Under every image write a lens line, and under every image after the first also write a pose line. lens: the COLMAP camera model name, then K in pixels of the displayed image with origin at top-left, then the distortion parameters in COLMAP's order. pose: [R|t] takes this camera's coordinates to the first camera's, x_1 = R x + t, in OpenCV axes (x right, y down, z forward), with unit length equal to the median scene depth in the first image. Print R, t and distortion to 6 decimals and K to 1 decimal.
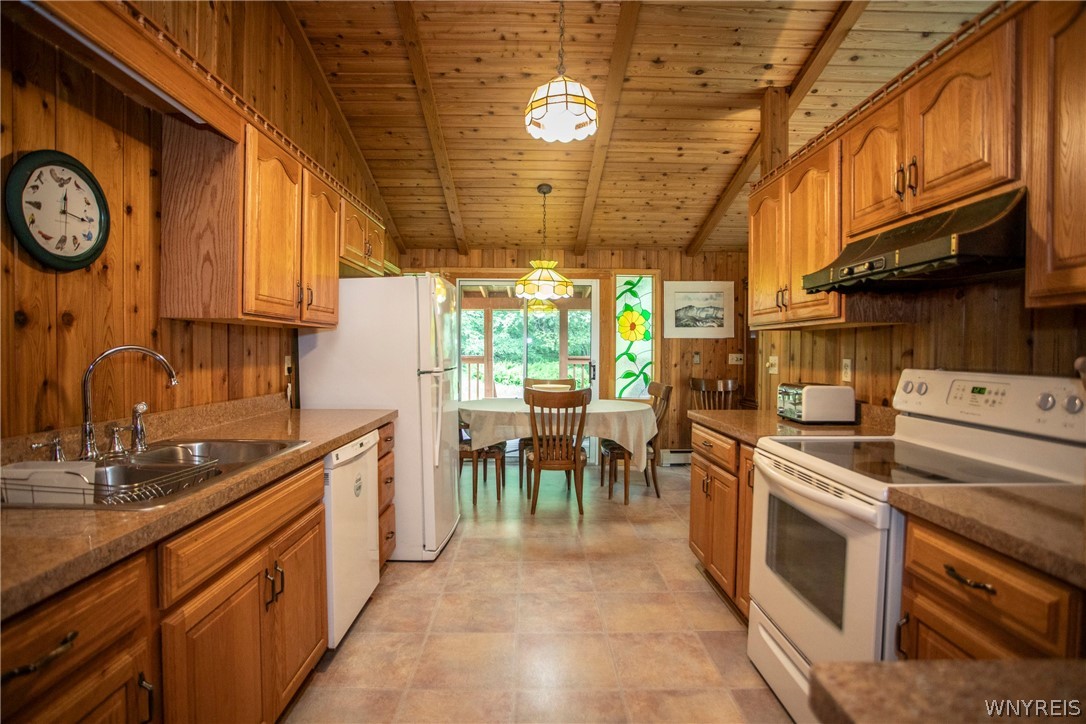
lens RADIAL K [[529.0, 0, 544.0], [0, 529.0, 360.6], [0, 0, 1]] dist [-0.064359, 0.020736]
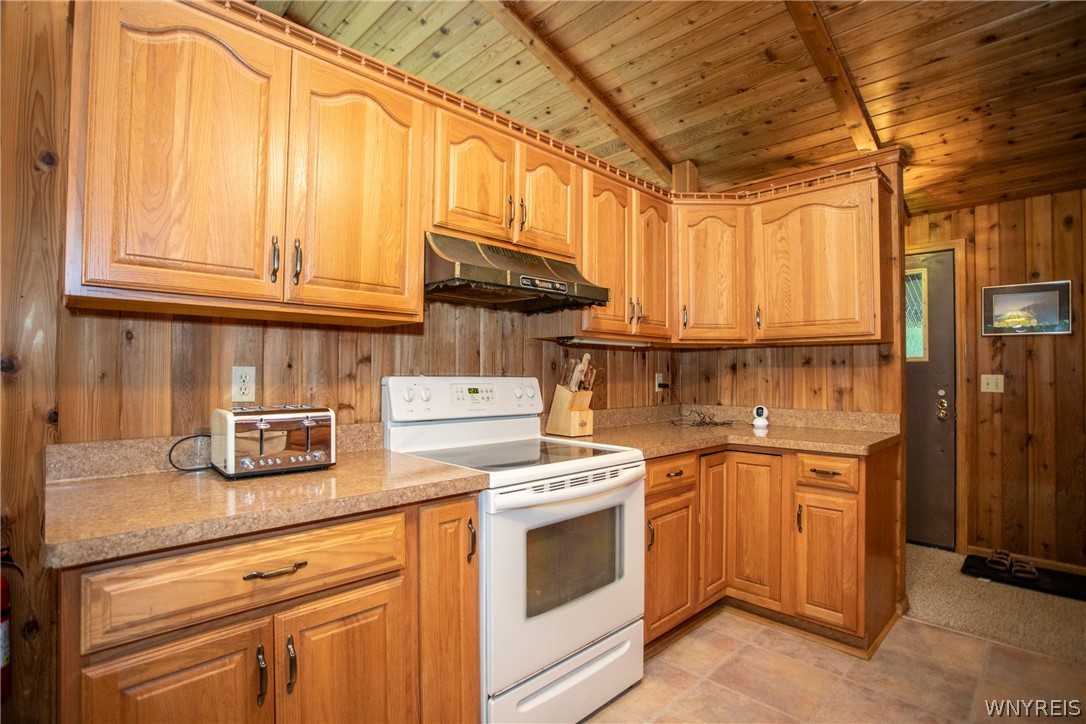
lens RADIAL K [[529.0, 0, 536.8], [0, 529.0, 361.0], [0, 0, 1]] dist [-0.064359, 0.020736]
pose [[-0.673699, 0.002093, 0.739003, -0.133944], [0.000957, 0.999998, -0.001960, -0.007447], [-0.739005, -0.000613, -0.673700, 1.103311]]
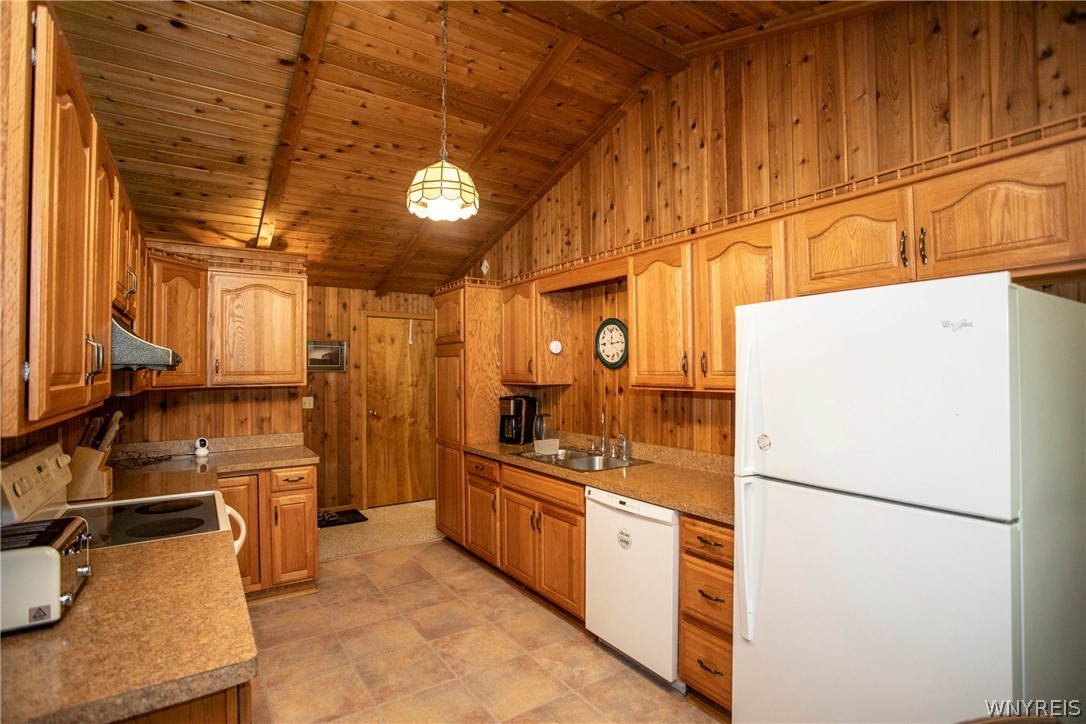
lens RADIAL K [[529.0, 0, 531.8], [0, 529.0, 358.2], [0, 0, 1]] dist [-0.064359, 0.020736]
pose [[-0.848506, -0.011846, -0.529053, 0.336912], [-0.010399, 0.999930, -0.005711, -0.113313], [0.529084, 0.000655, -0.848569, 1.535730]]
